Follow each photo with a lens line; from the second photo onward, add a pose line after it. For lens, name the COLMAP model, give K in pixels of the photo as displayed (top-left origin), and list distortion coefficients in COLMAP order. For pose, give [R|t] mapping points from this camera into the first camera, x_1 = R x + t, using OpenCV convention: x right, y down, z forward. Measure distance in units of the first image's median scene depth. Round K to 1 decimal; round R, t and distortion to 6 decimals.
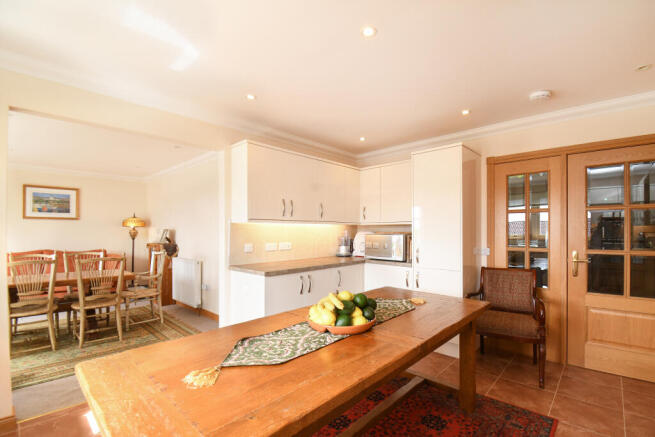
lens RADIAL K [[303.9, 0, 328.4], [0, 303.9, 225.2], [0, 0, 1]] dist [0.001545, 0.000039]
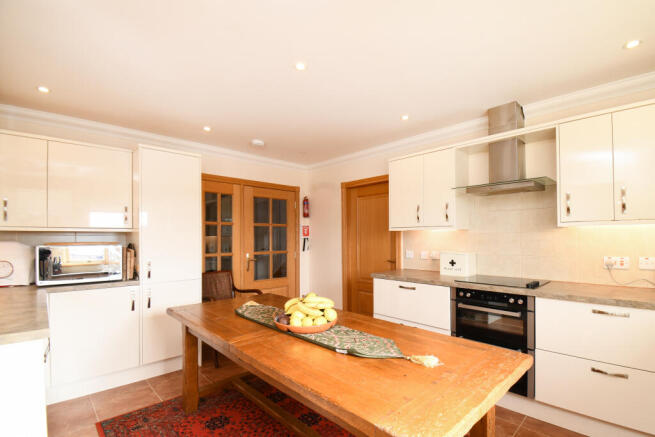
lens RADIAL K [[303.9, 0, 348.7], [0, 303.9, 236.8], [0, 0, 1]] dist [0.001545, 0.000039]
pose [[0.031039, 0.004939, 0.999506, -0.586088], [-0.014640, 0.999883, -0.004487, 0.005665], [-0.999411, -0.014494, 0.031108, 0.456390]]
